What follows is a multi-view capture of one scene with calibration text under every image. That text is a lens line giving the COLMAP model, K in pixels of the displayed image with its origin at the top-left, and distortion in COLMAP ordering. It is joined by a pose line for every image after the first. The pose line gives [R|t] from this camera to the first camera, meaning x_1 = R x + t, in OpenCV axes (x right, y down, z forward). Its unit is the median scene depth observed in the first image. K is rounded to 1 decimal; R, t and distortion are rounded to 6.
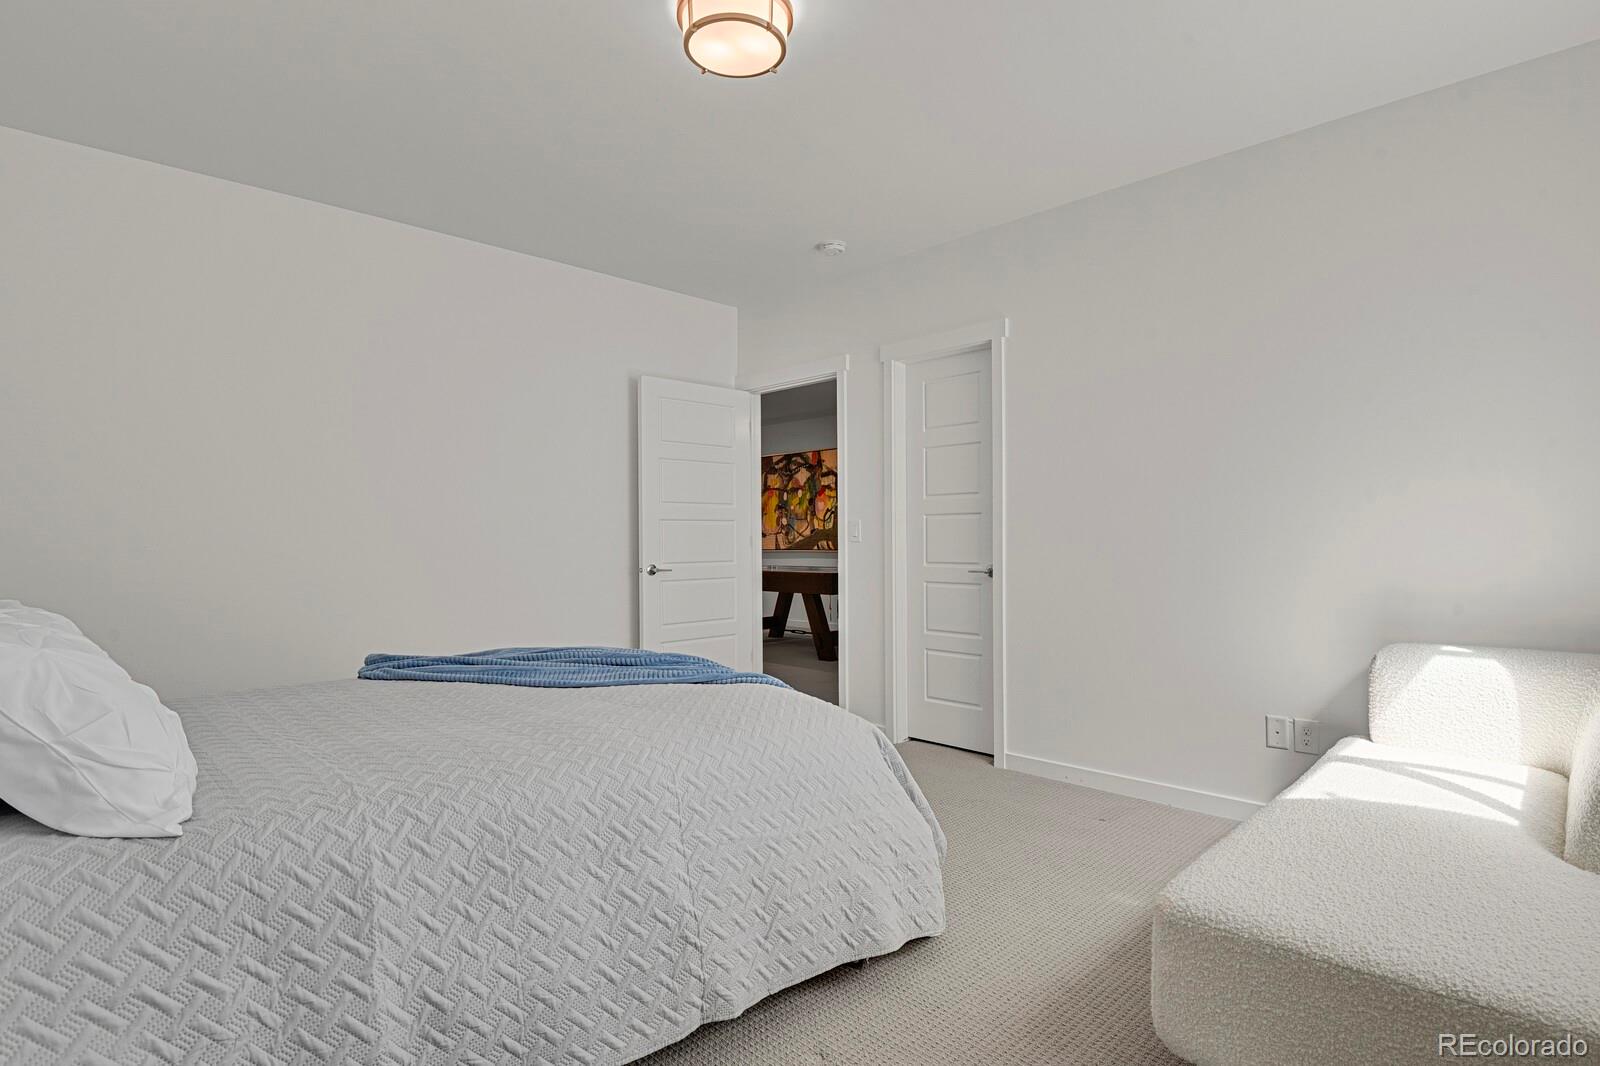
lens RADIAL K [[795.7, 0, 807.7], [0, 795.7, 531.2], [0, 0, 1]] dist [-0.026320, -0.001868]
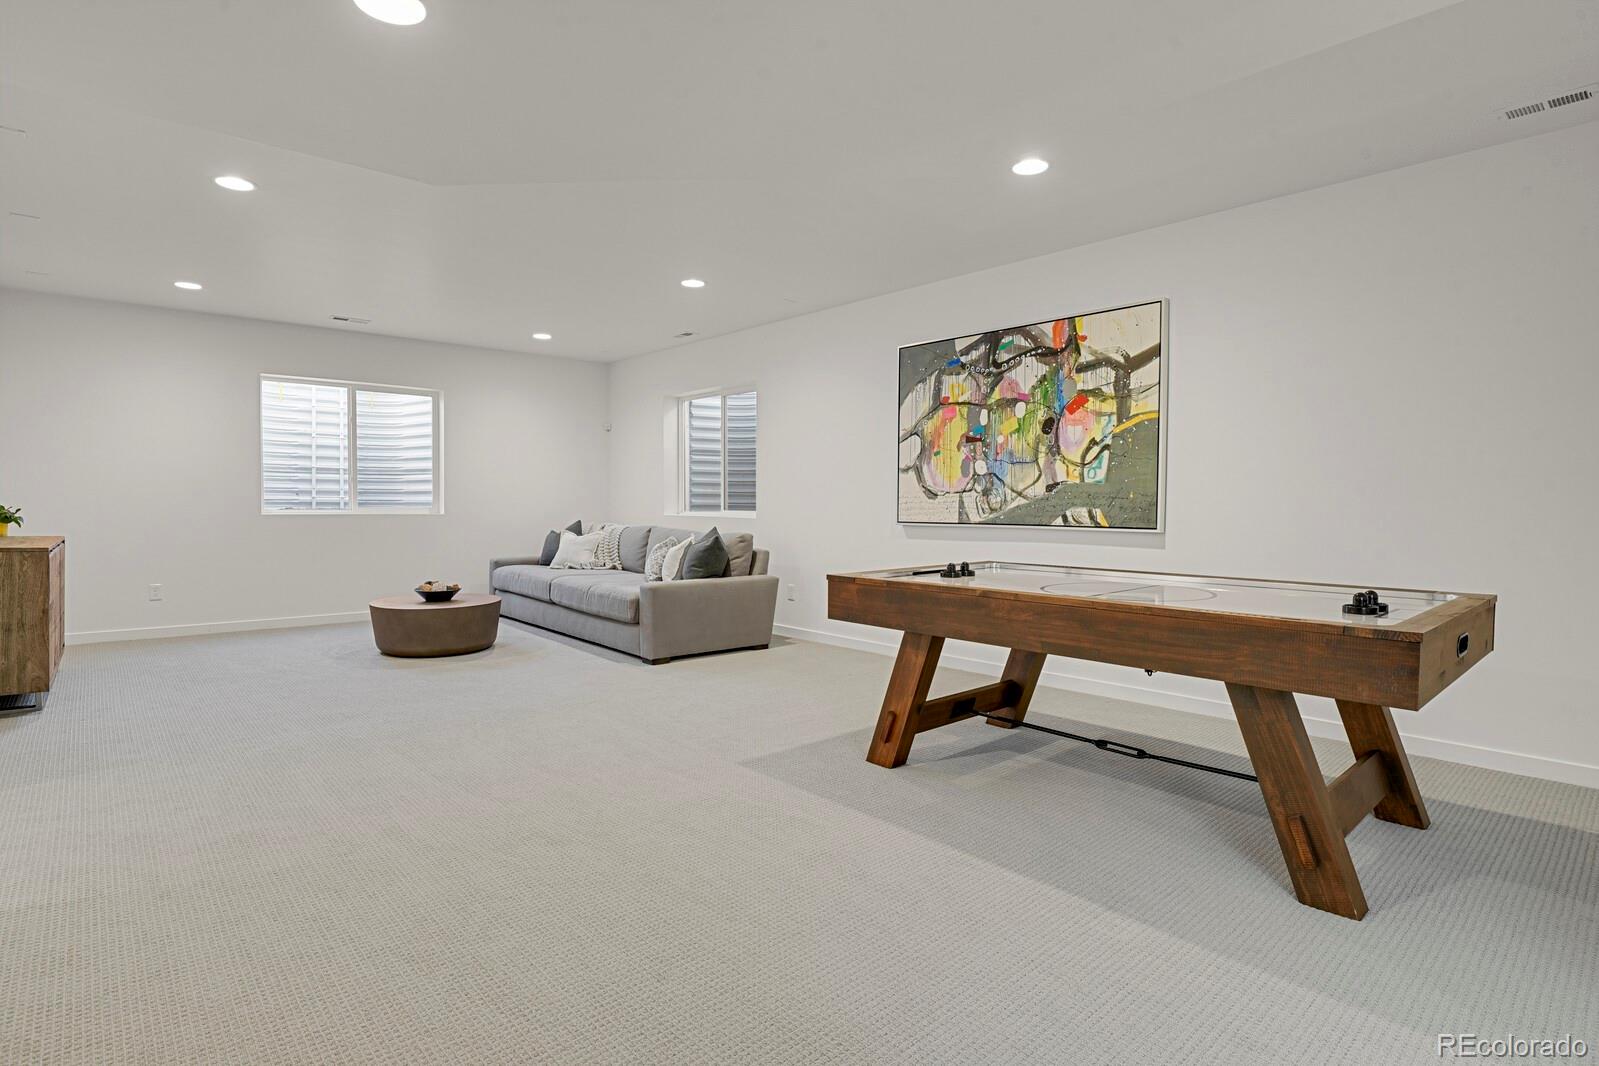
lens RADIAL K [[795.2, 0, 807.2], [0, 795.2, 531.2], [0, 0, 1]] dist [-0.026320, -0.001868]
pose [[0.998674, 0.013659, -0.049636, -0.115597], [-0.011287, 0.998796, 0.047749, 0.005277], [0.050229, -0.047125, 0.997625, 0.504824]]
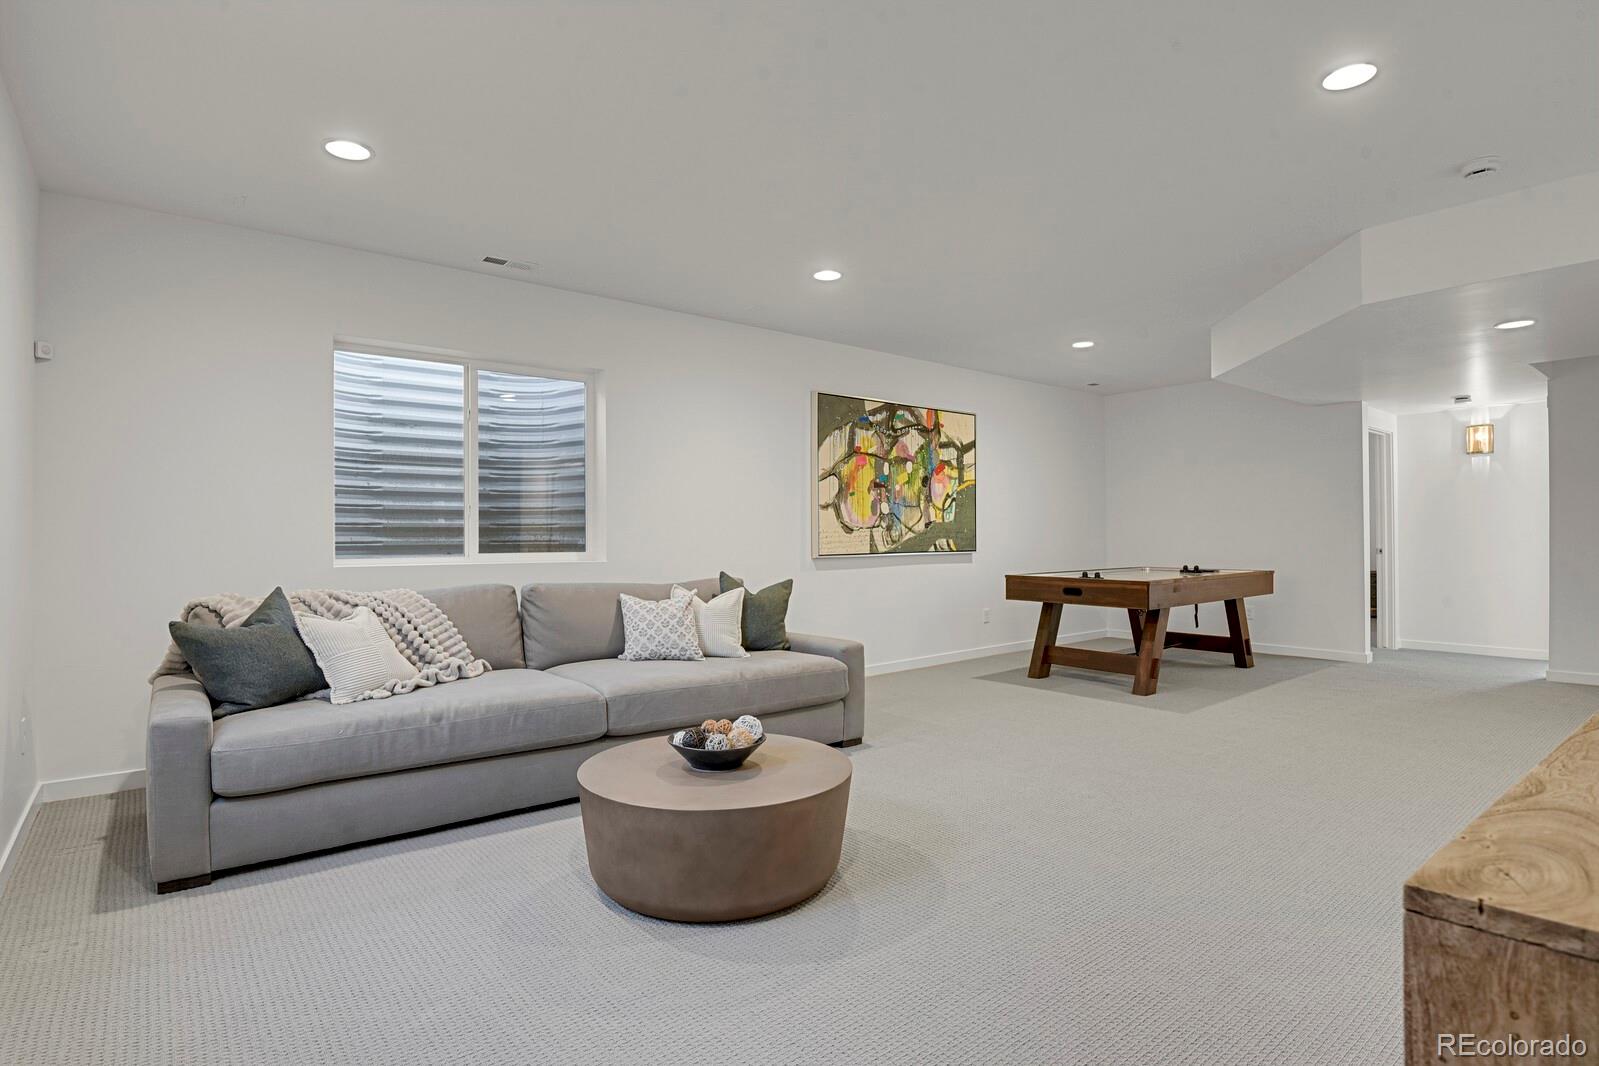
lens RADIAL K [[795.2, 0, 807.2], [0, 795.2, 531.2], [0, 0, 1]] dist [-0.026320, -0.001868]
pose [[0.094777, 0.008072, 0.995466, -0.674942], [-0.006165, 0.999953, -0.007521, 0.011198], [-0.995479, -0.005424, 0.094823, 1.023787]]
